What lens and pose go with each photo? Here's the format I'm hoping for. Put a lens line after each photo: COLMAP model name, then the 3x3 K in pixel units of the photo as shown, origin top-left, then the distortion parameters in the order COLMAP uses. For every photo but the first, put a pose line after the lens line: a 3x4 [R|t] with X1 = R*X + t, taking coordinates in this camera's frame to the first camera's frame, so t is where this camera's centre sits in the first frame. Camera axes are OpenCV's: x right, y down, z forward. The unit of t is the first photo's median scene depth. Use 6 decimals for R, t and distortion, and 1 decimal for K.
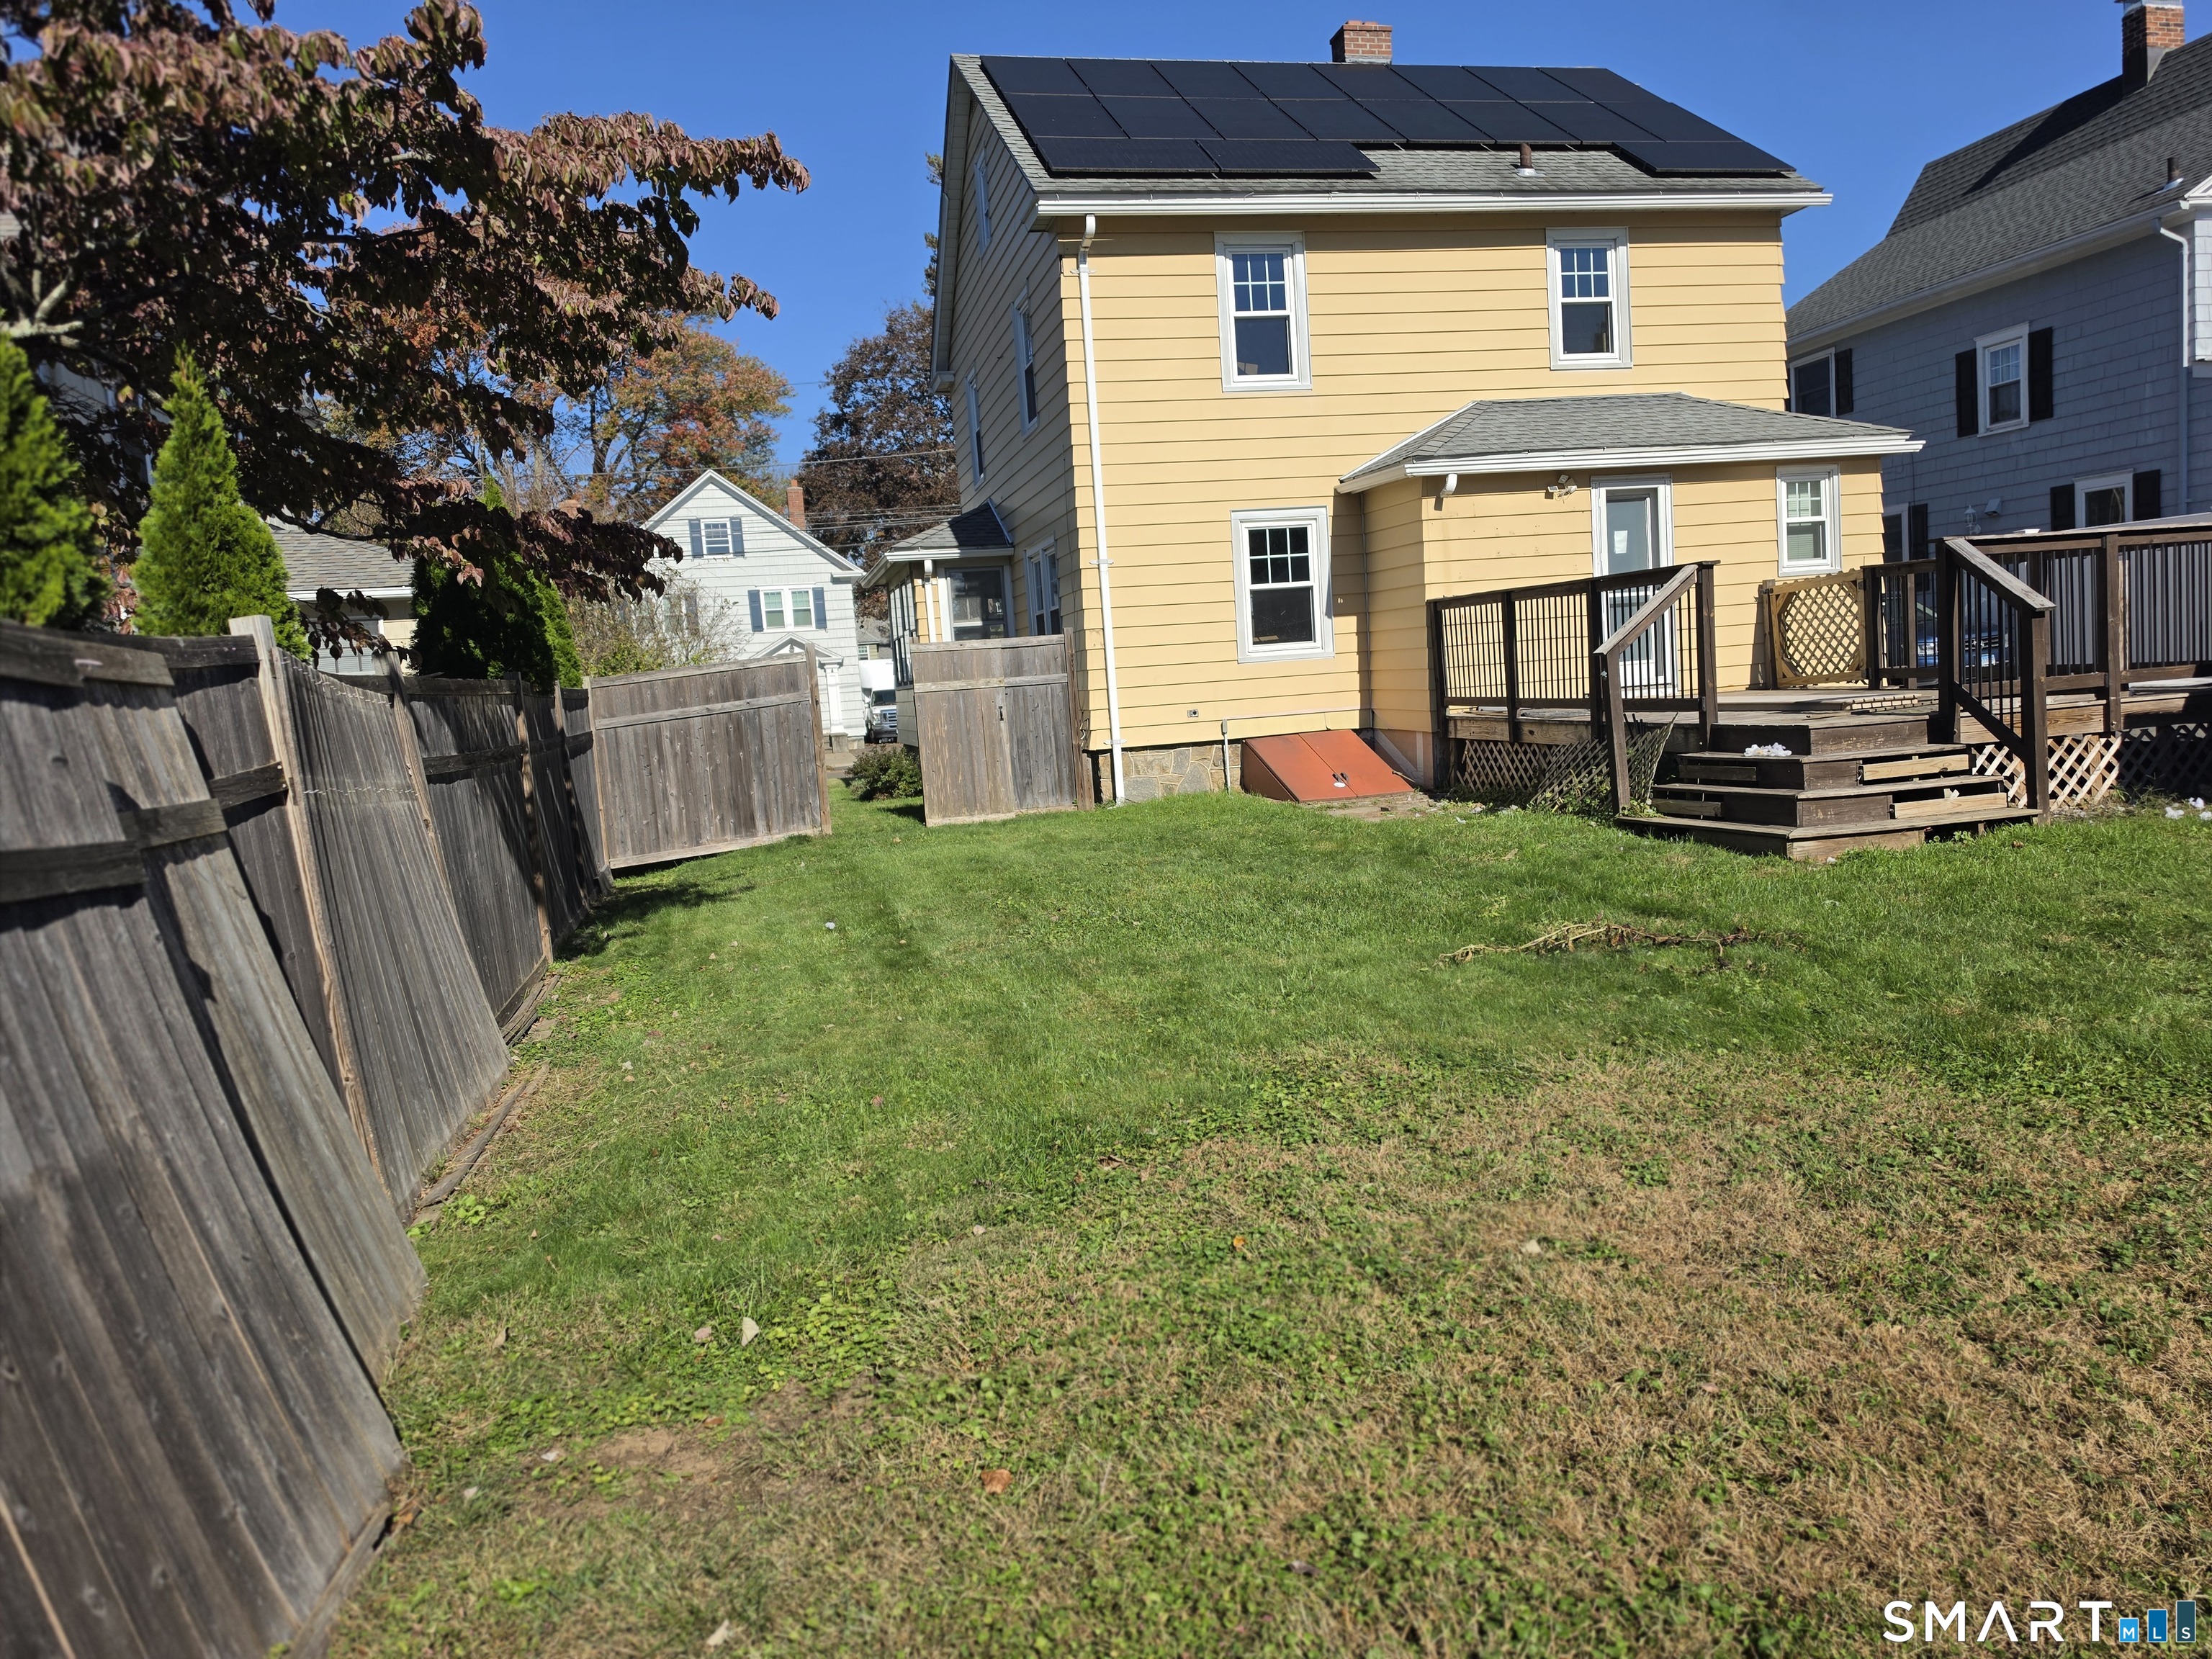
lens RADIAL K [[1535.1, 0, 1110.2], [0, 1535.1, 834.6], [0, 0, 1]] dist [0.055975, -0.058597]
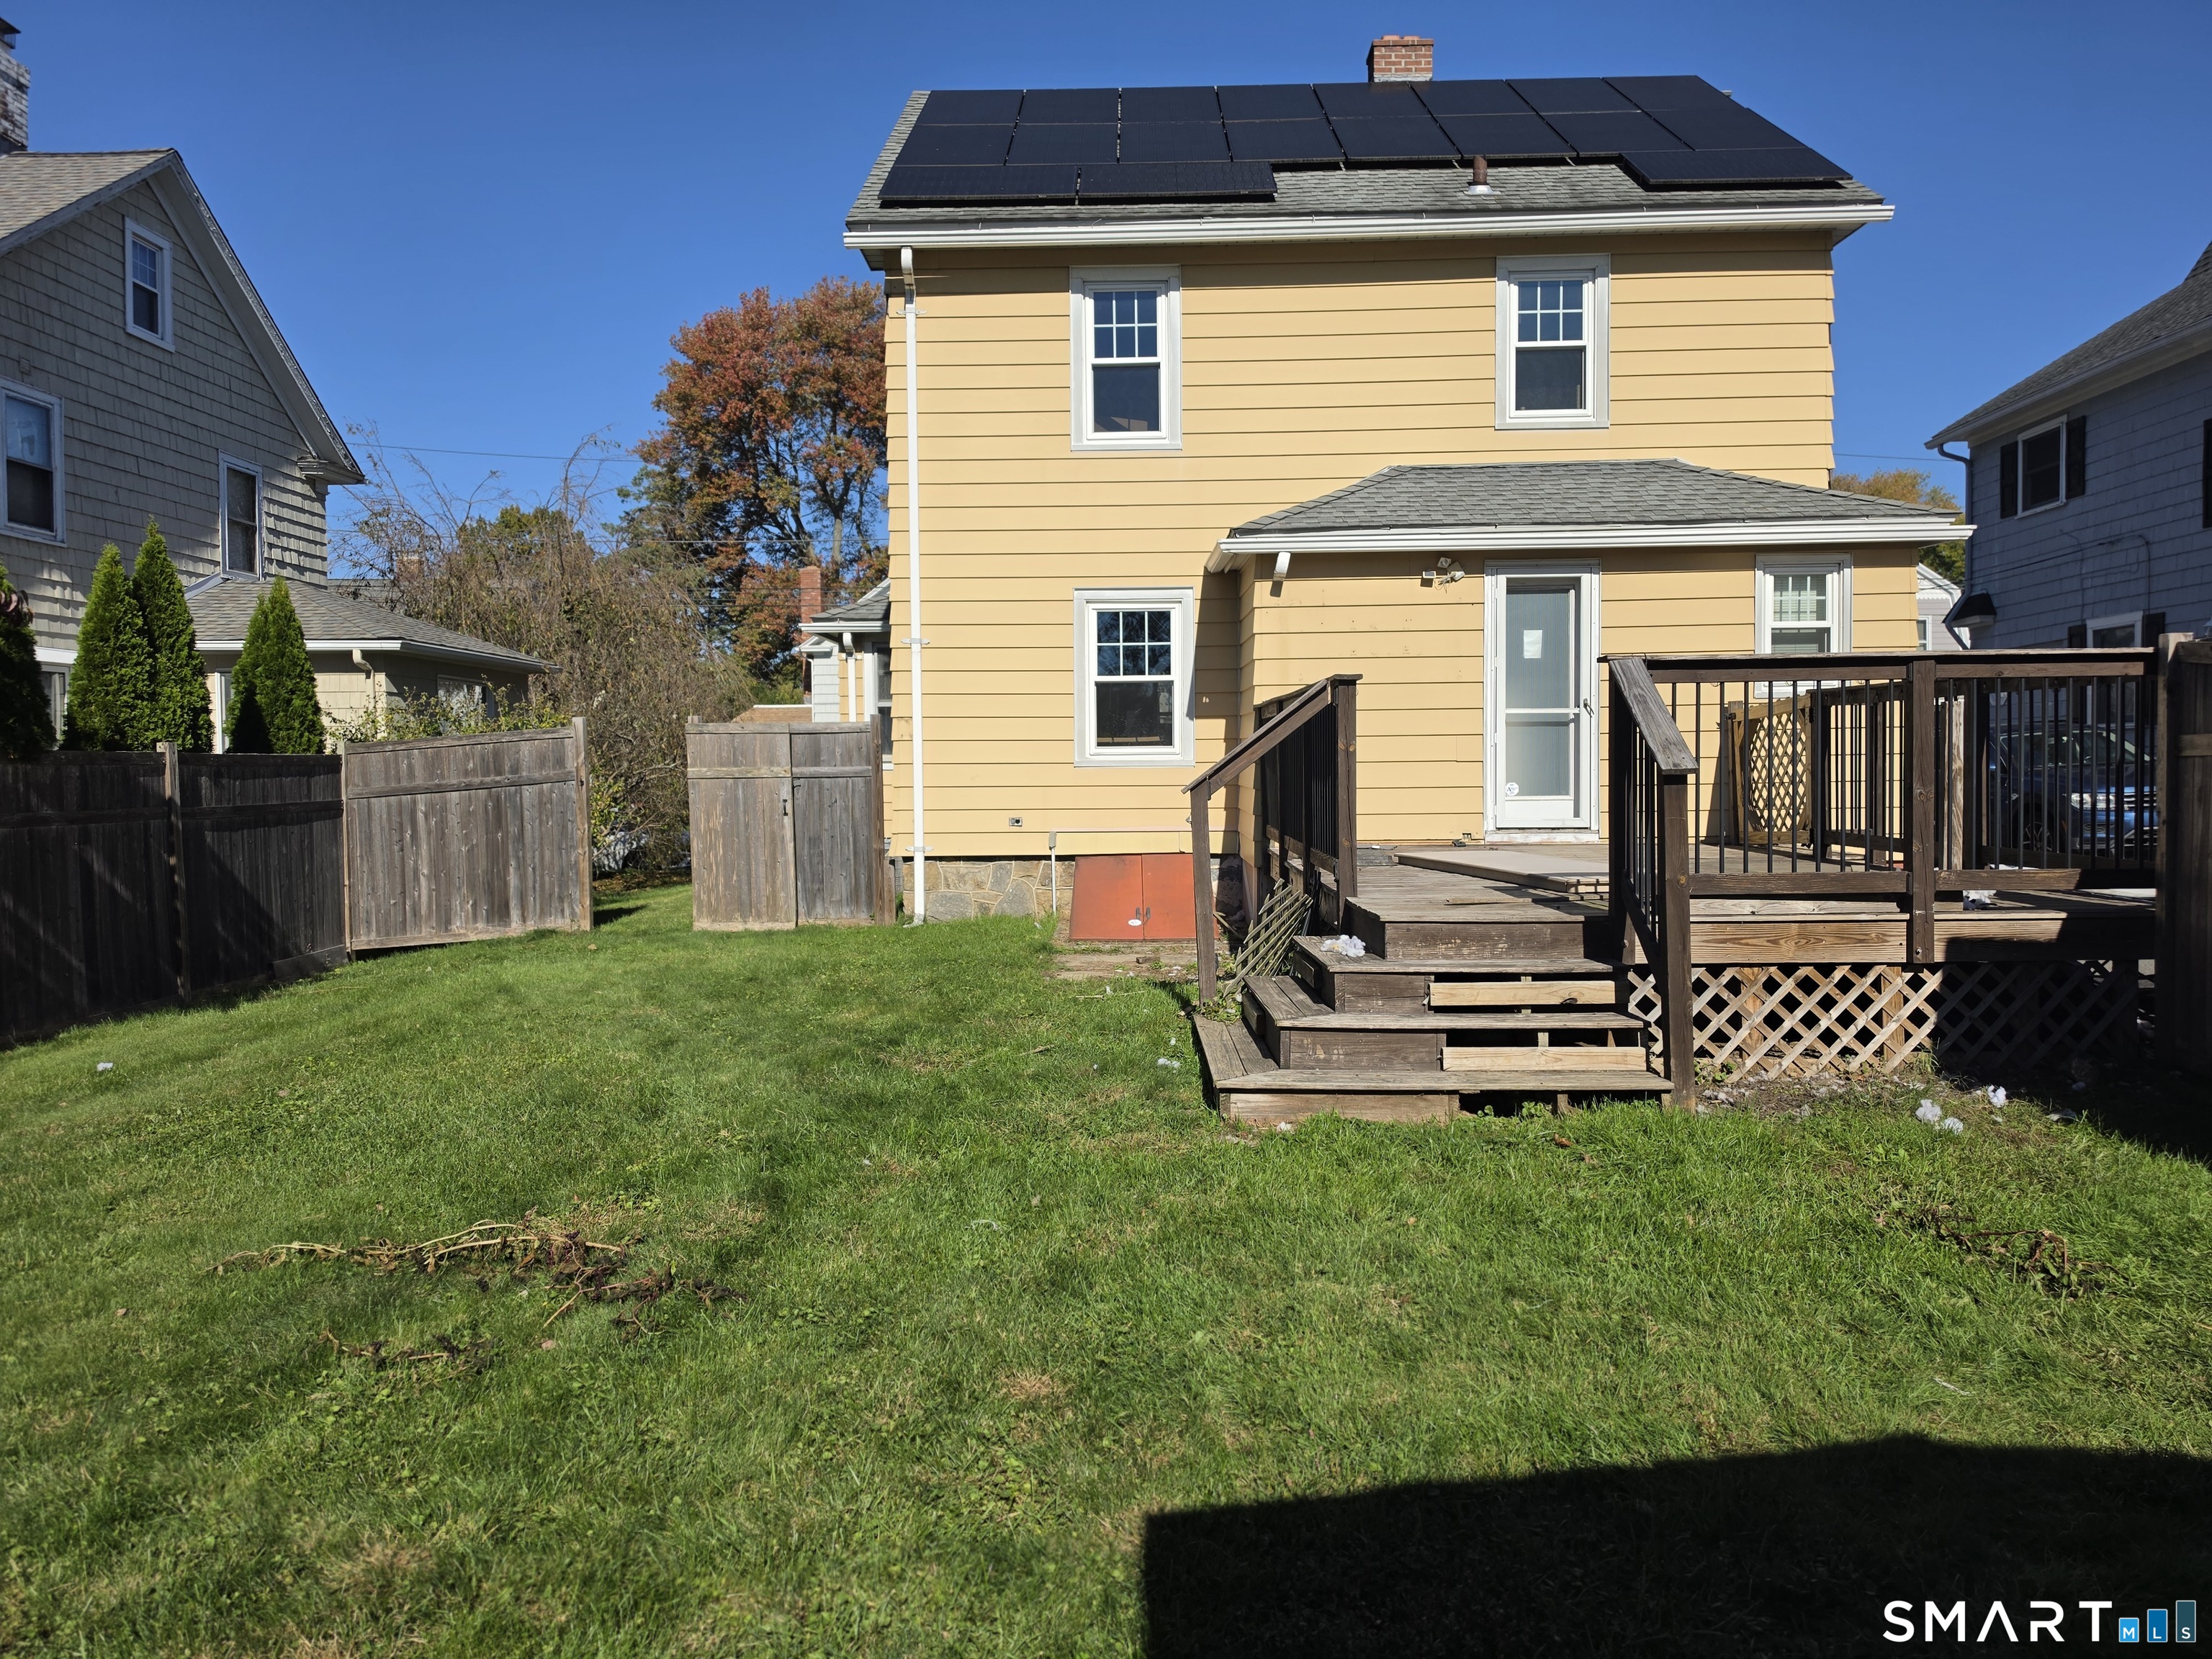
lens RADIAL K [[1535.1, 0, 1104.0], [0, 1535.1, 827.5], [0, 0, 1]] dist [0.055975, -0.058597]
pose [[0.966194, 0.069794, -0.248189, 0.316331], [-0.082620, 0.995711, -0.041630, -0.045335], [0.244219, 0.060728, 0.967817, 0.192012]]
